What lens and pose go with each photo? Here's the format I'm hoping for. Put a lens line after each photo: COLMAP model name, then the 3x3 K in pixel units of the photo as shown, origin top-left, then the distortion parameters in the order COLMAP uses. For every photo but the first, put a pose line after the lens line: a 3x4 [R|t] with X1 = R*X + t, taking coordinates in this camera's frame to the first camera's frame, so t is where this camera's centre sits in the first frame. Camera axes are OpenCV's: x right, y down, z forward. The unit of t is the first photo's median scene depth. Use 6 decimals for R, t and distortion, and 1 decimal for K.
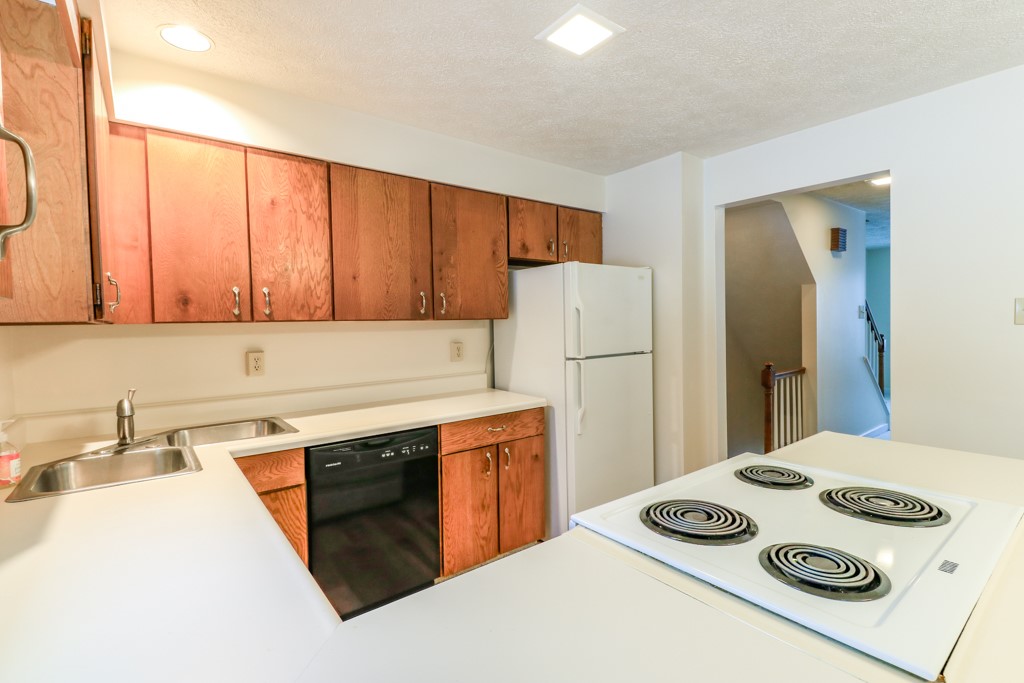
lens RADIAL K [[479.3, 0, 520.0], [0, 479.3, 339.1], [0, 0, 1]] dist [0.021148, -0.014857]
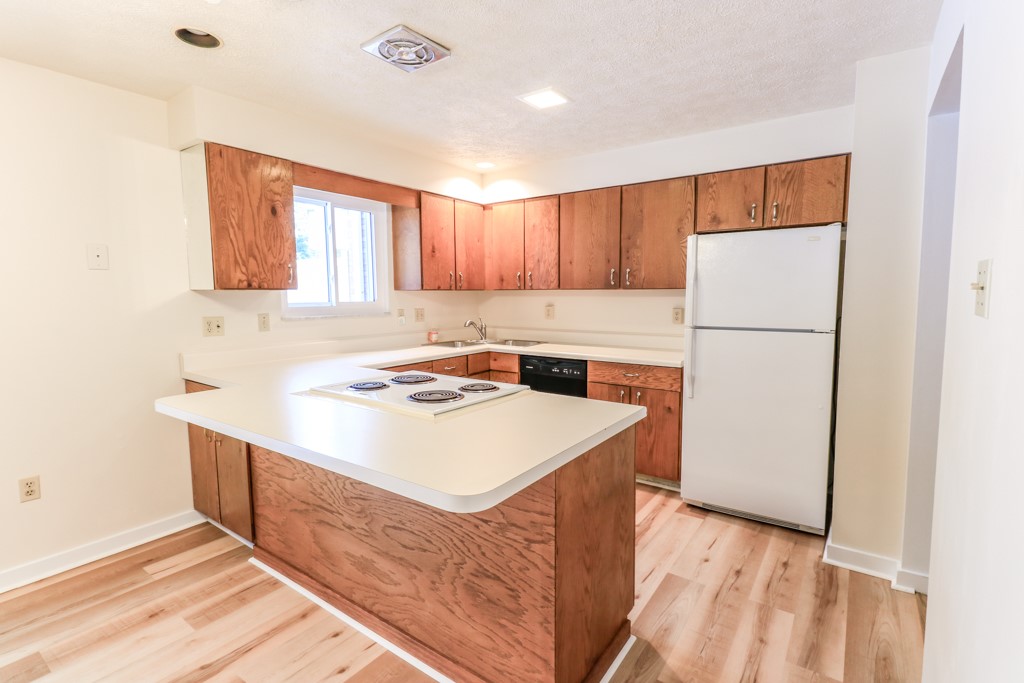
lens RADIAL K [[479.3, 0, 520.0], [0, 479.3, 339.1], [0, 0, 1]] dist [0.021148, -0.014857]
pose [[0.289417, 0.109694, -0.950897, 1.093036], [-0.034294, 0.993962, 0.104224, -0.032459], [0.956589, 0.002445, 0.291432, 0.345256]]
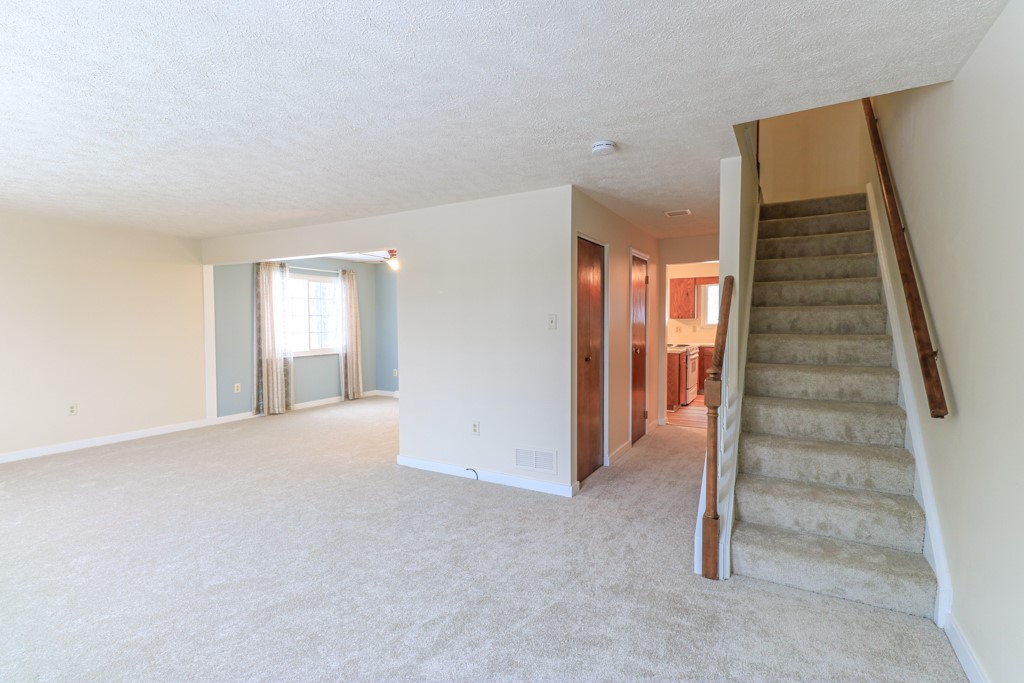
lens RADIAL K [[479.3, 0, 520.0], [0, 479.3, 339.1], [0, 0, 1]] dist [0.021148, -0.014857]
pose [[-0.923255, 0.041571, -0.381932, 2.363359], [0.011881, 0.996742, 0.079771, -0.157491], [0.384004, 0.069111, -0.920741, 2.940146]]
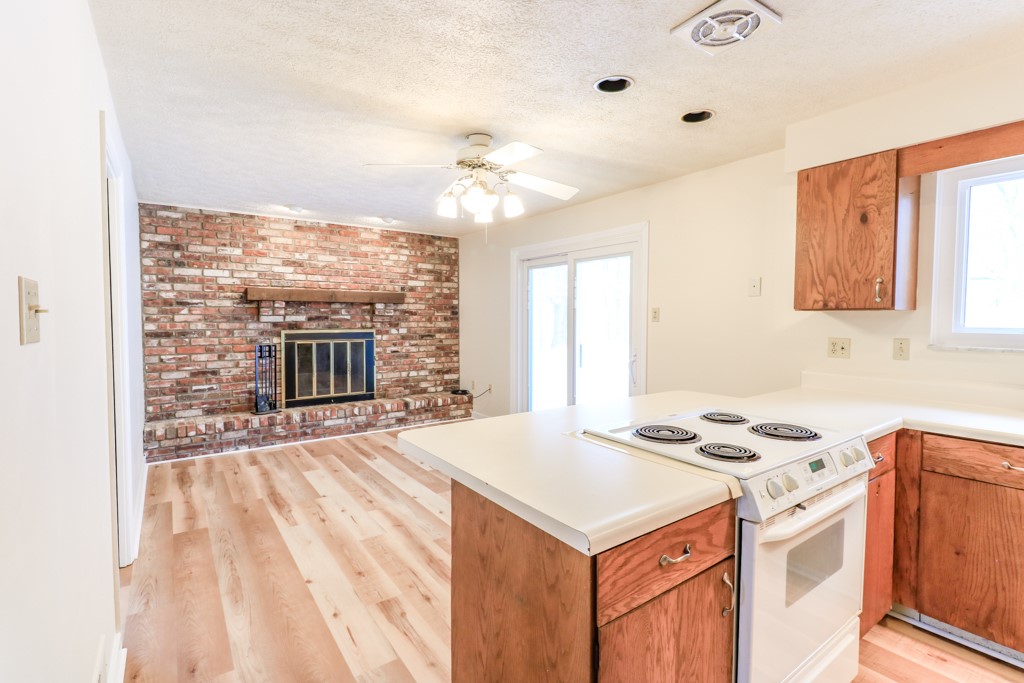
lens RADIAL K [[479.3, 0, 520.0], [0, 479.3, 339.1], [0, 0, 1]] dist [0.021148, -0.014857]
pose [[-0.999274, 0.017714, 0.033737, 0.499484], [0.020425, 0.996442, 0.081772, -0.044836], [-0.032169, 0.082402, -0.996080, 1.108494]]
